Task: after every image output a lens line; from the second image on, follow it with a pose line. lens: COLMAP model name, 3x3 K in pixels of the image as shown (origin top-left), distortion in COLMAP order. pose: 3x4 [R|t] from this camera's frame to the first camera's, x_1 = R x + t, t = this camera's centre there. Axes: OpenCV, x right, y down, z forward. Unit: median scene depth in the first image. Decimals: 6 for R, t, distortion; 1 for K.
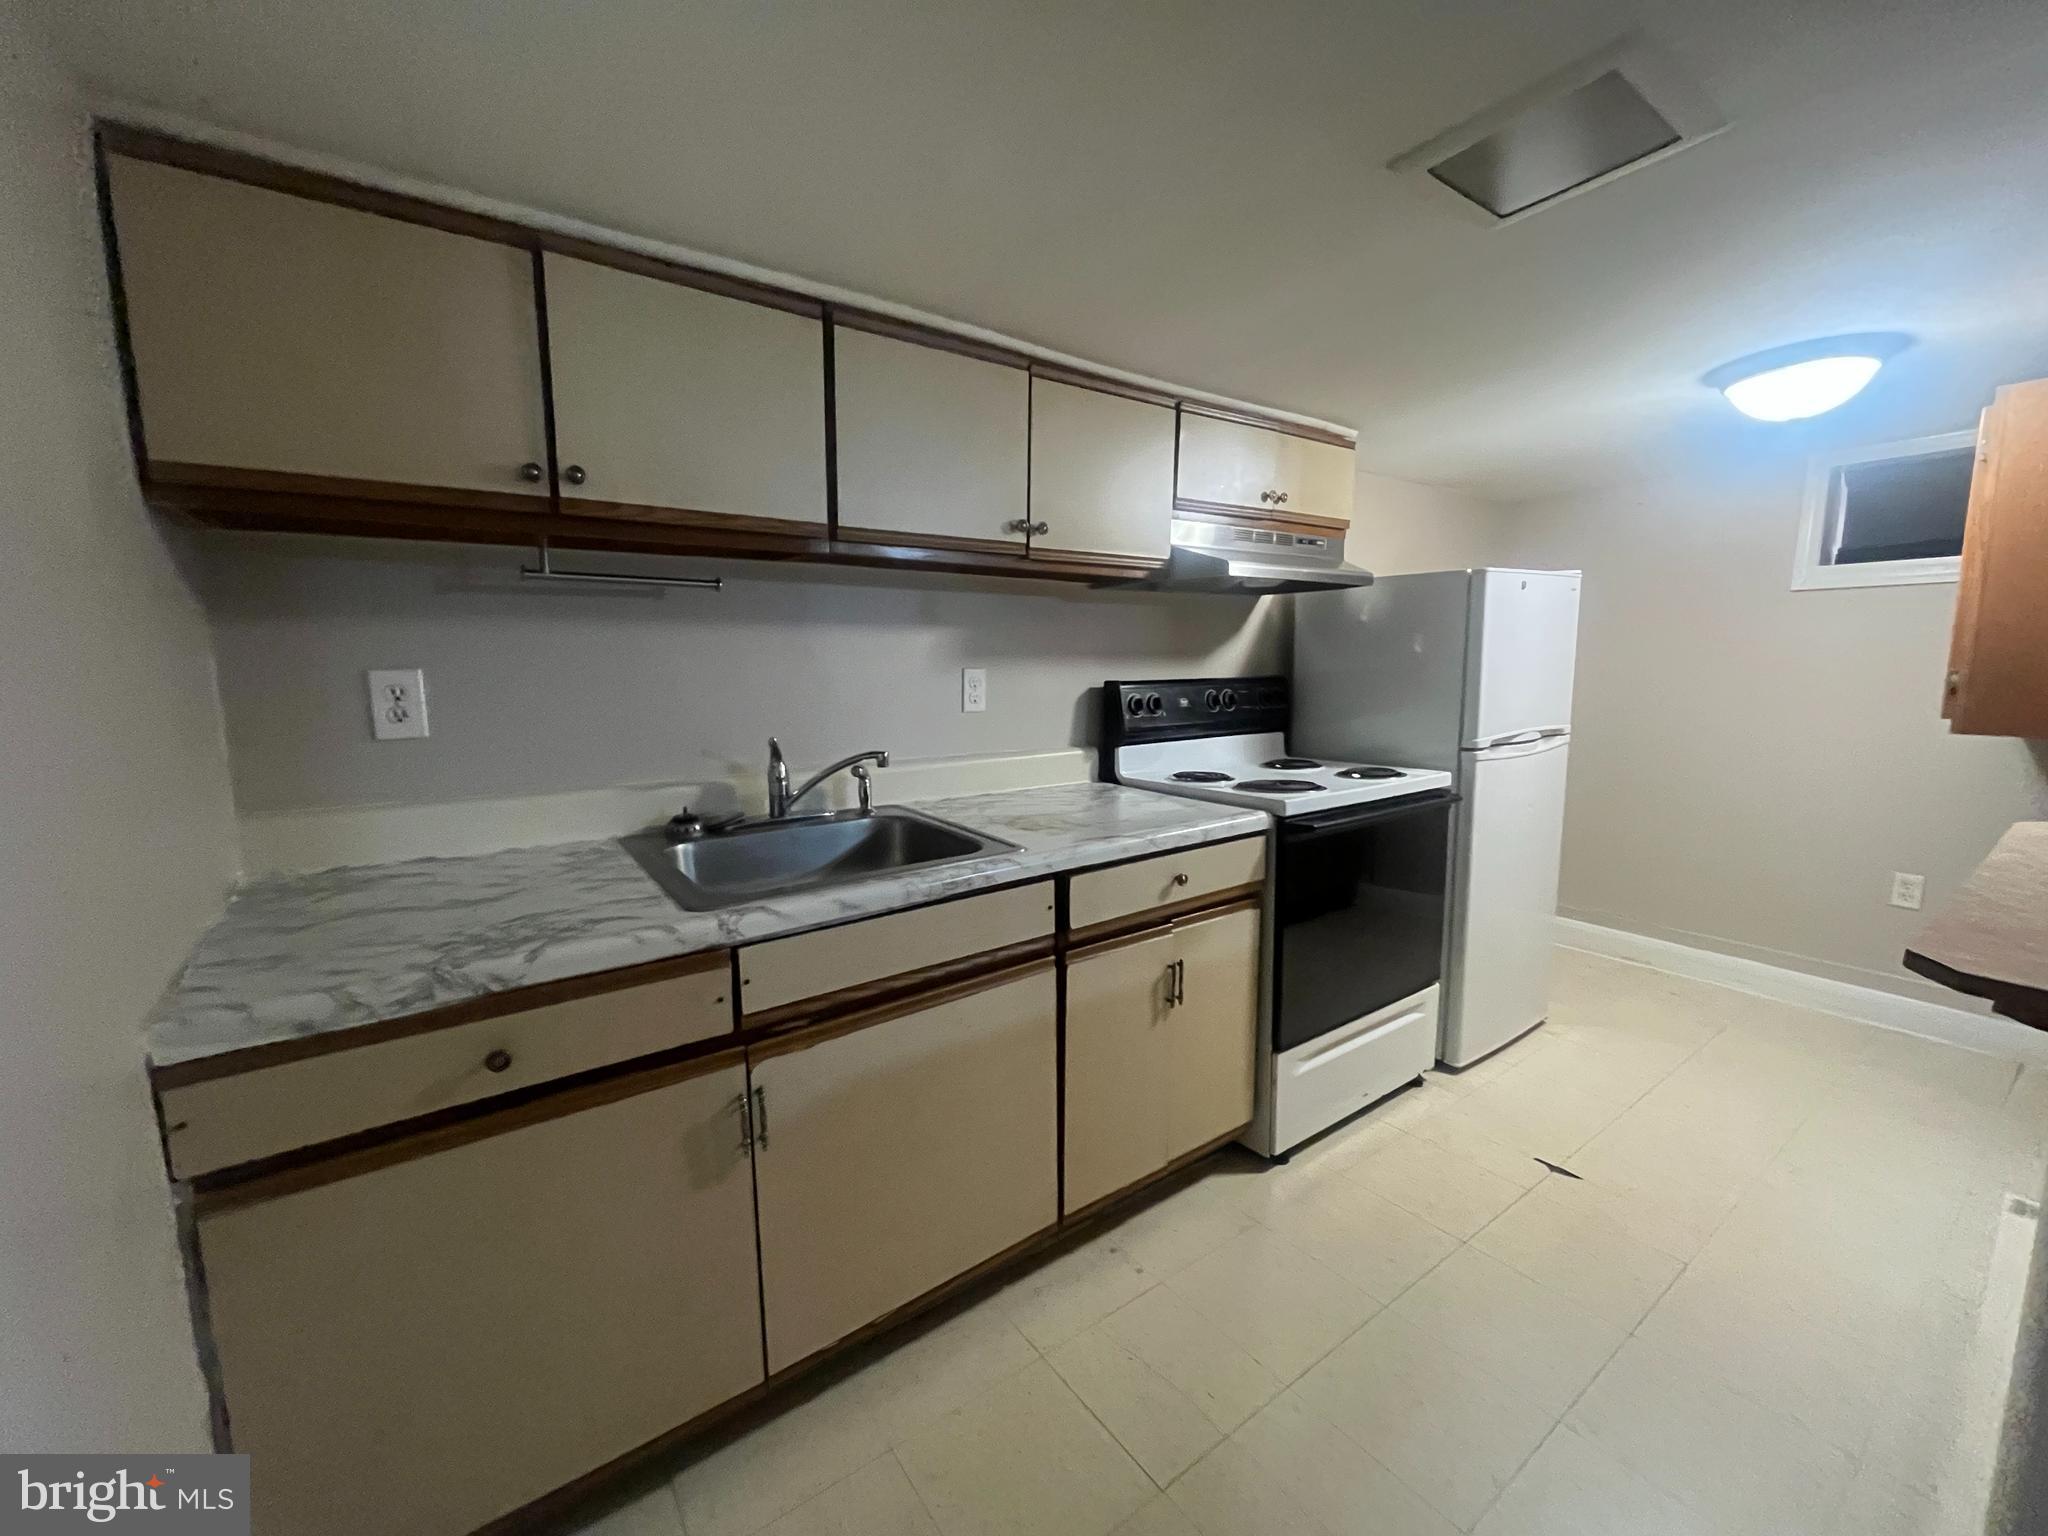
lens RADIAL K [[827.0, 0, 1017.1], [0, 827.0, 766.9], [0, 0, 1]] dist [-0.001952, 0.000021]
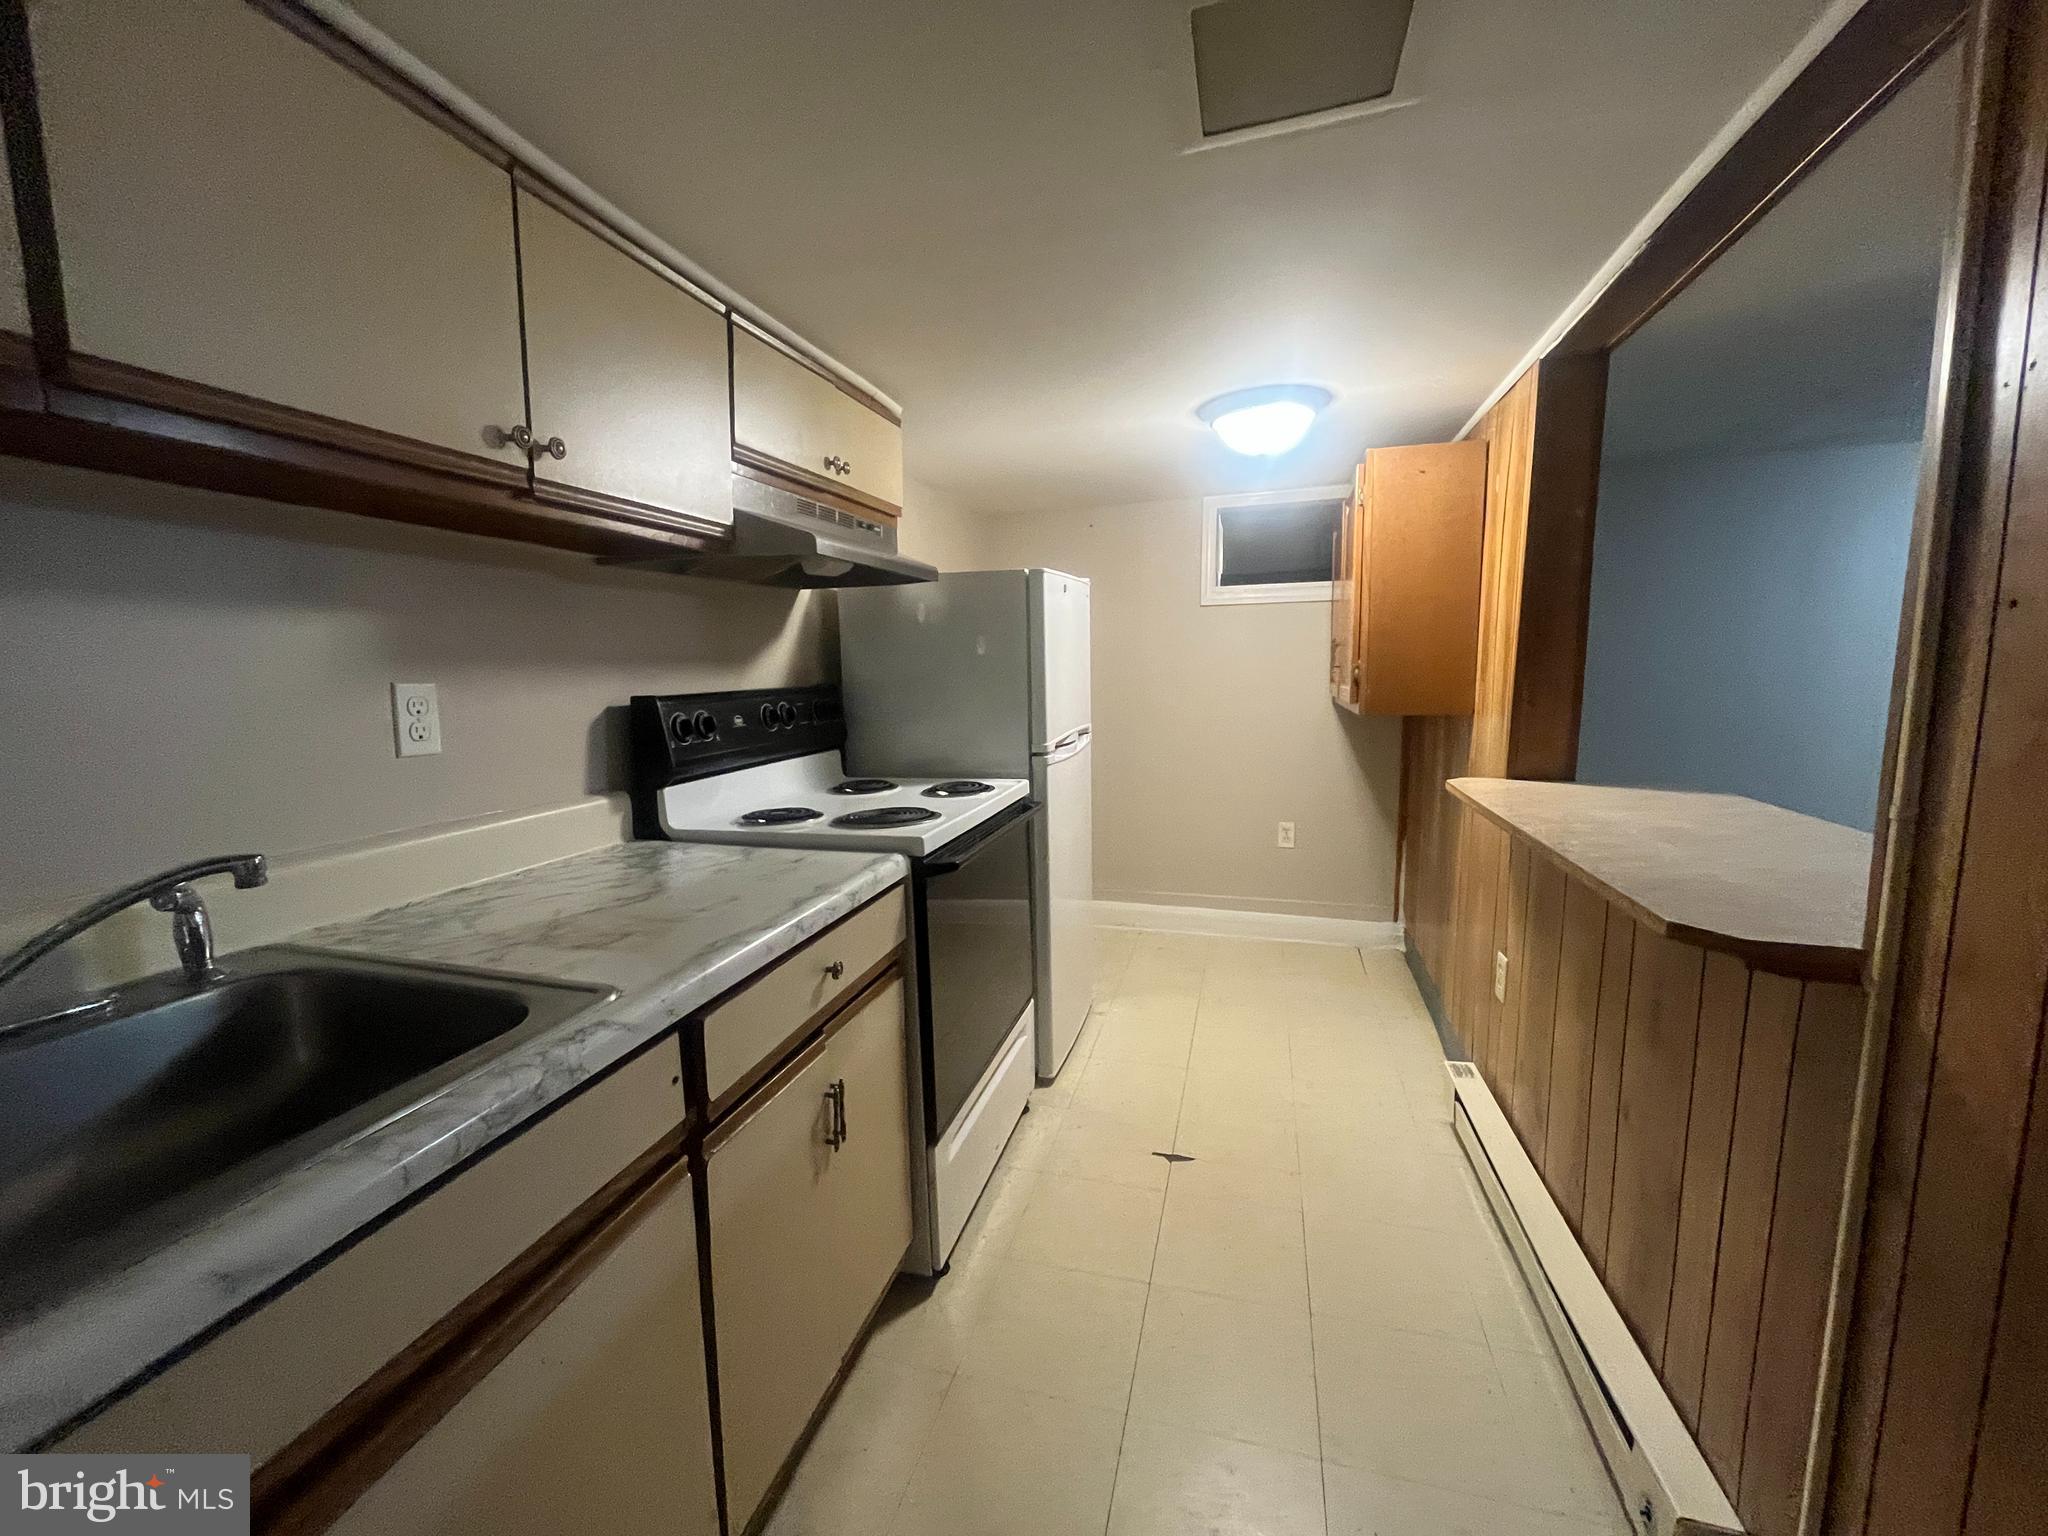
lens RADIAL K [[827.0, 0, 1017.1], [0, 827.0, 766.9], [0, 0, 1]] dist [-0.001952, 0.000021]
pose [[0.783470, -0.085518, 0.615517, -0.077789], [0.094345, 0.995373, 0.018204, -0.027484], [-0.614226, 0.043809, 0.787913, 0.258263]]
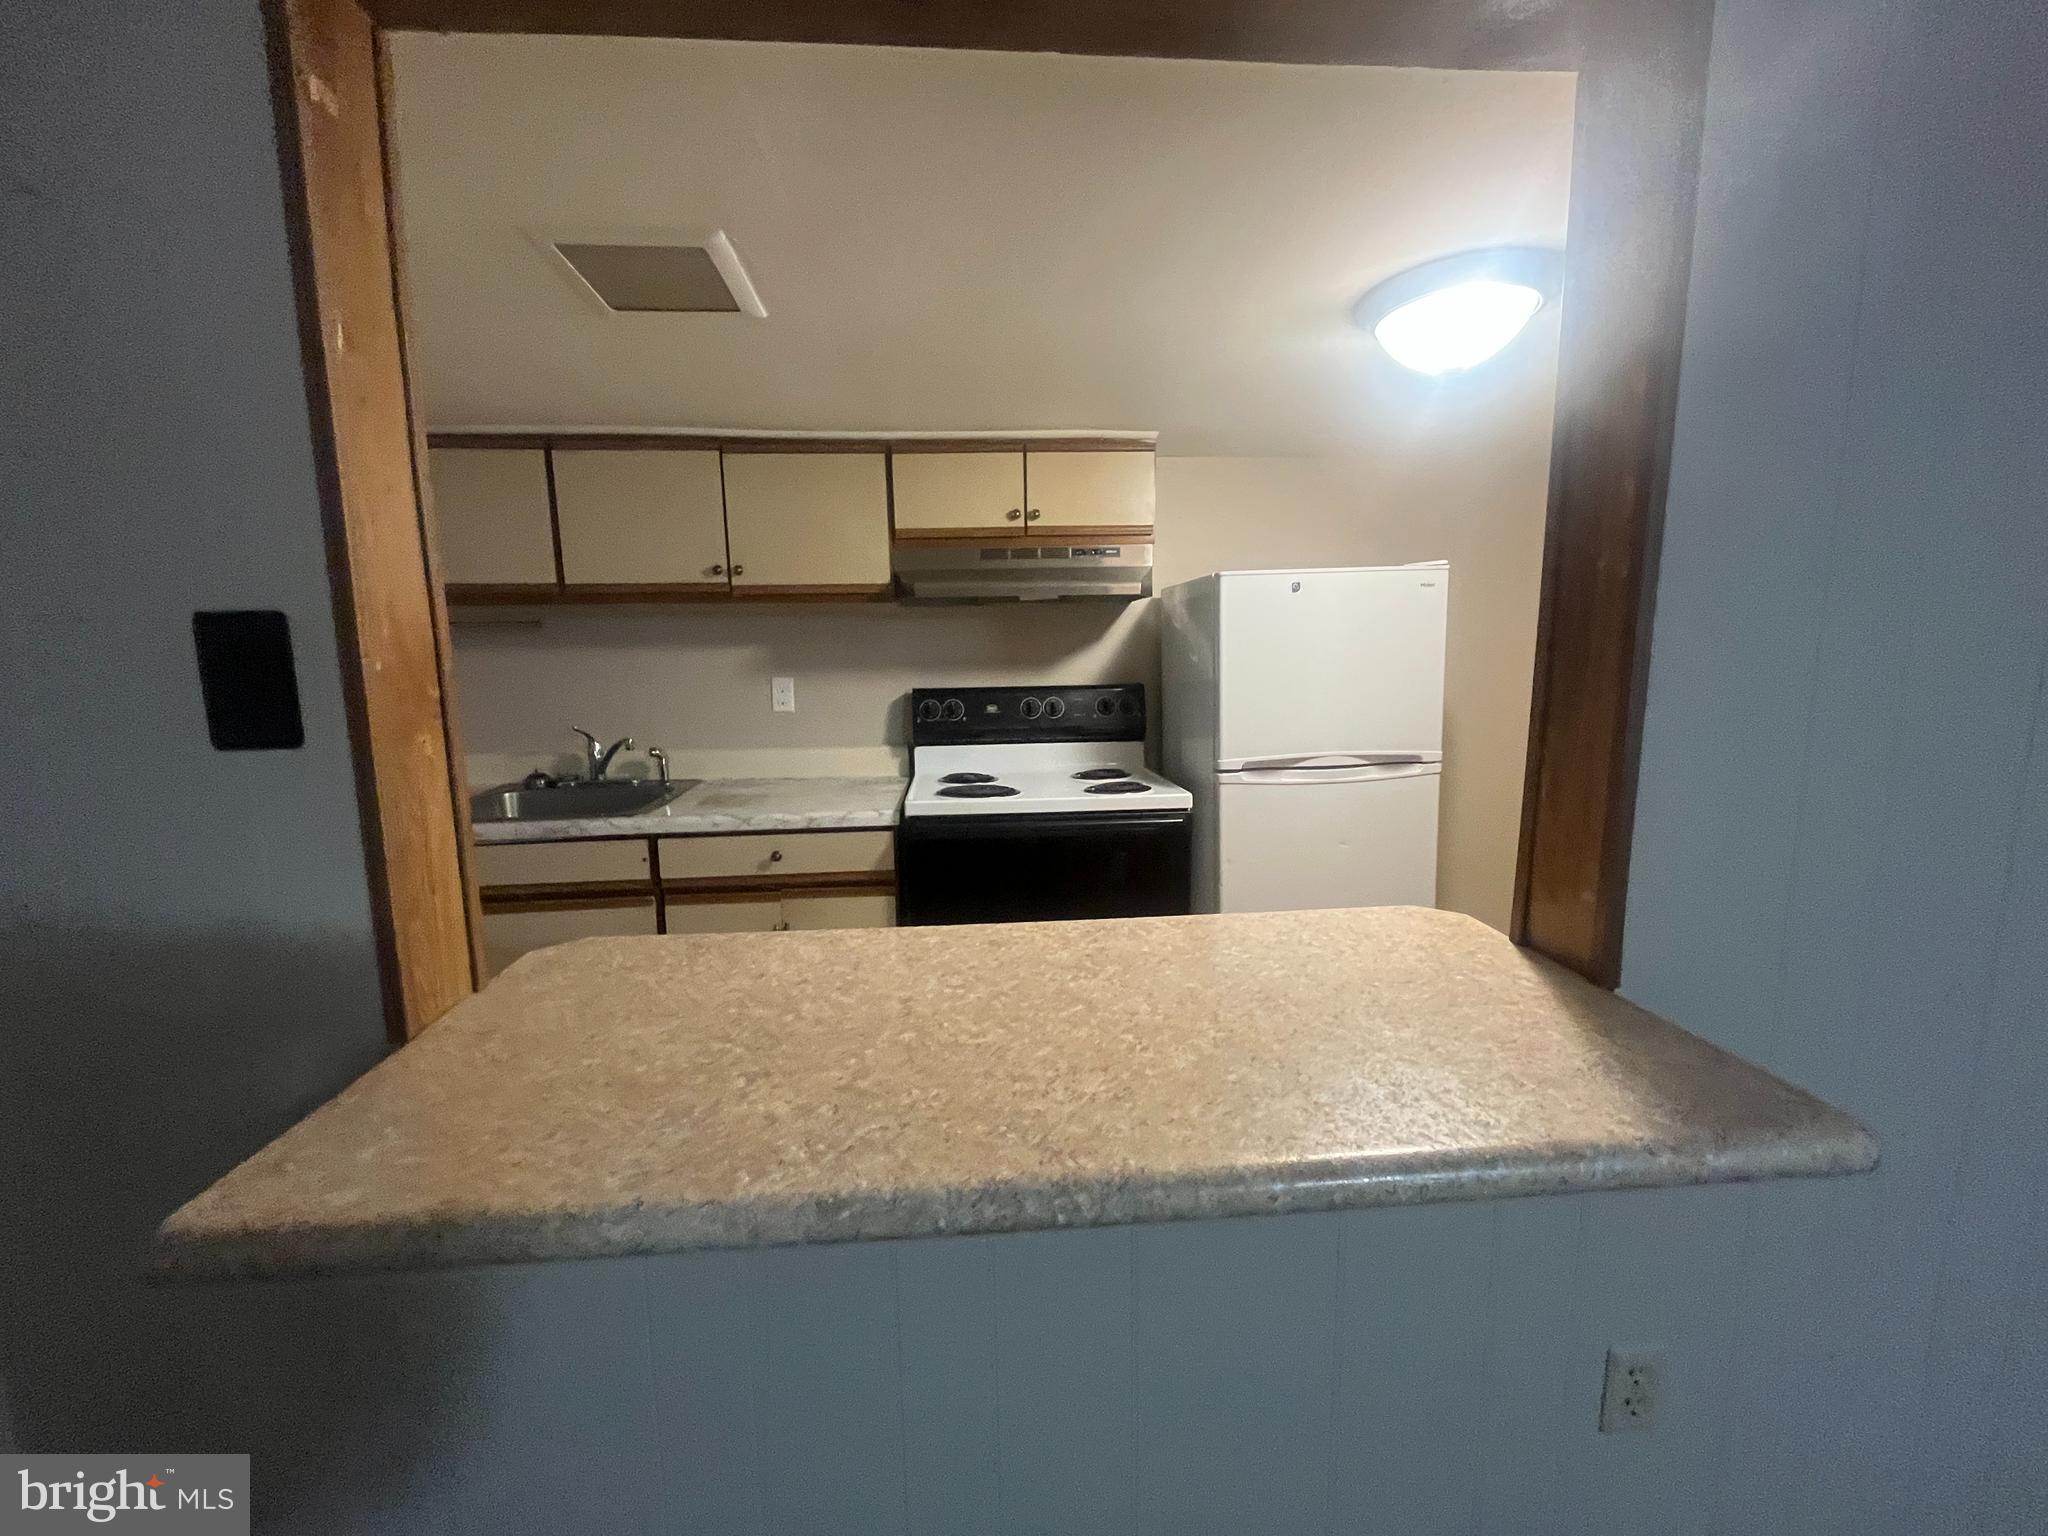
lens RADIAL K [[827.0, 0, 1017.1], [0, 827.0, 766.9], [0, 0, 1]] dist [-0.001952, 0.000021]
pose [[0.852735, 0.066783, -0.518056, 0.858890], [-0.060364, 0.997748, 0.029260, -0.039611], [0.518844, 0.006321, 0.854846, 0.109331]]
